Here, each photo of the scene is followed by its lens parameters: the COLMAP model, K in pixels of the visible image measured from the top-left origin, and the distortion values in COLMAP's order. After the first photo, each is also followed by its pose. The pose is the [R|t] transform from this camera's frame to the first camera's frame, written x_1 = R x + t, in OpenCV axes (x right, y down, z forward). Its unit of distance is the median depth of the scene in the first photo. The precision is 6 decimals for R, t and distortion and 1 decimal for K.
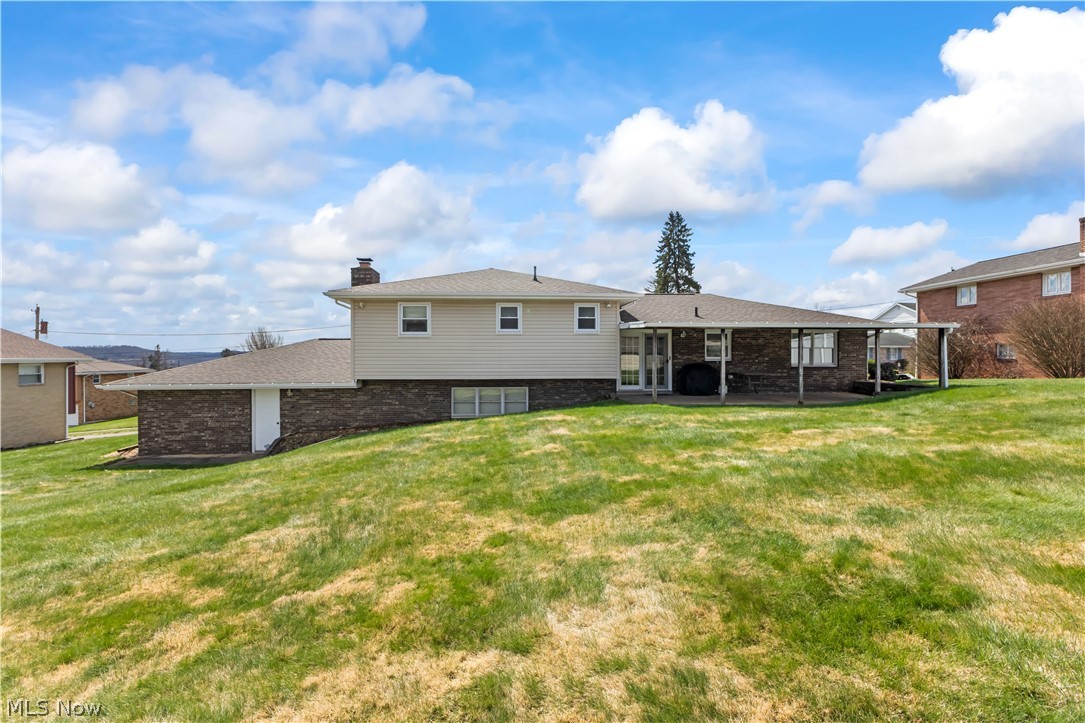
lens RADIAL K [[518.3, 0, 542.5], [0, 518.3, 361.5], [0, 0, 1]] dist [-0.000207, -0.000155]
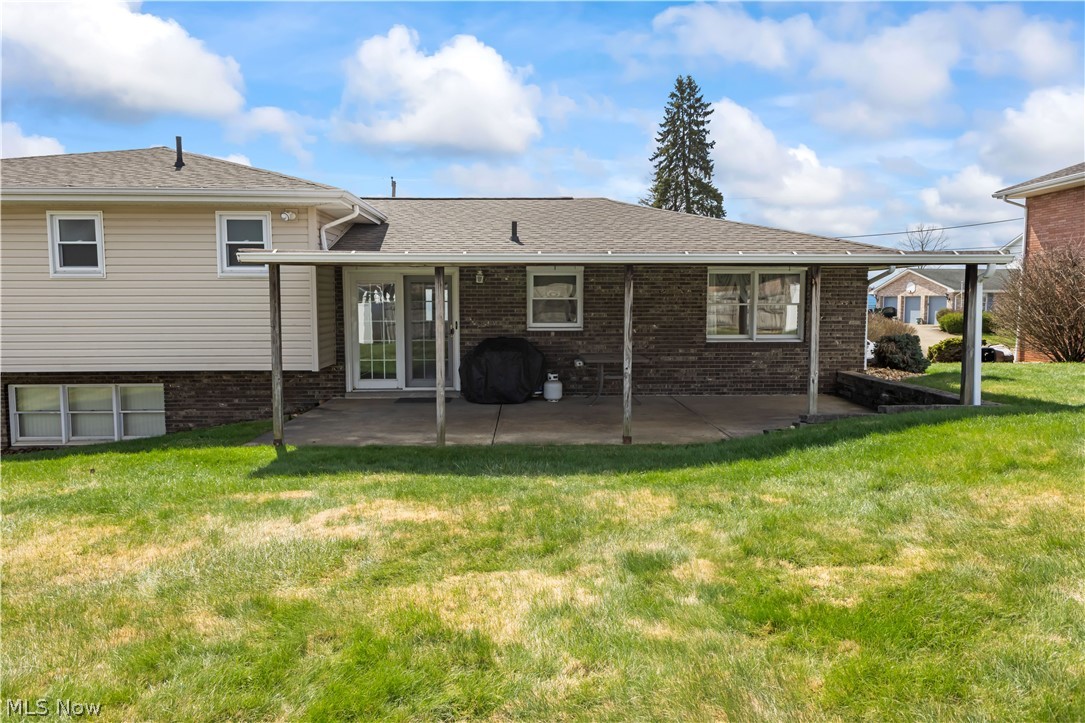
lens RADIAL K [[721.1, 0, 542.5], [0, 721.1, 361.5], [0, 0, 1]] dist [0.002758, 0.001129]
pose [[0.999618, 0.003017, -0.027465, 0.319901], [-0.001017, 0.997366, 0.072526, -0.020234], [0.027612, -0.072470, 0.996988, 0.289791]]
